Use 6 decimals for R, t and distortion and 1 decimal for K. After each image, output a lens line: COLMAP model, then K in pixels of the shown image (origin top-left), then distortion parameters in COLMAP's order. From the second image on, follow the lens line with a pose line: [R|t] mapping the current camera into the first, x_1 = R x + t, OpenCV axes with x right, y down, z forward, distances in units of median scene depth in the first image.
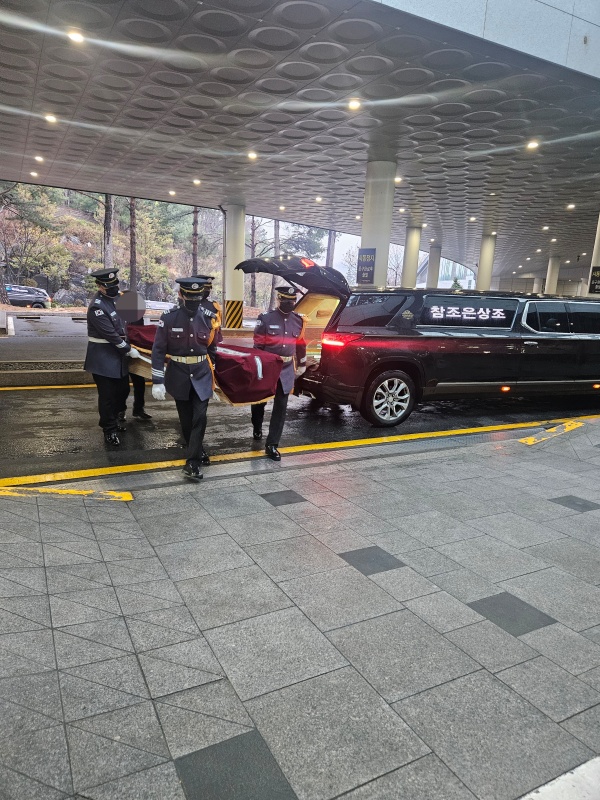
lens RADIAL K [[538.7, 0, 292.2], [0, 538.7, 393.7], [0, 0, 1]] dist [0.050223, -0.024800]
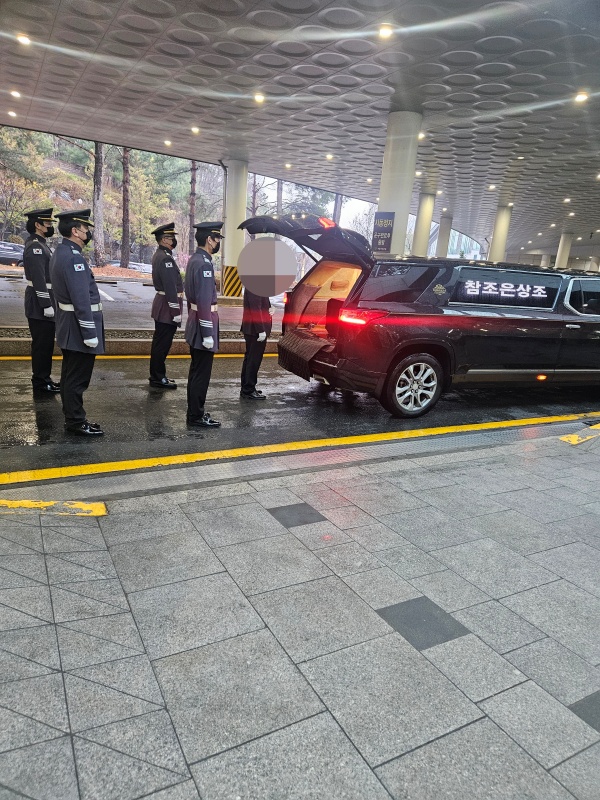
lens RADIAL K [[538.7, 0, 304.7], [0, 538.7, 400.3], [0, 0, 1]] dist [0.050223, -0.024800]
pose [[0.999040, 0.029305, 0.032548, -0.021621], [-0.031381, 0.997379, 0.065202, -0.017620], [-0.030552, -0.066161, 0.997341, 0.128178]]
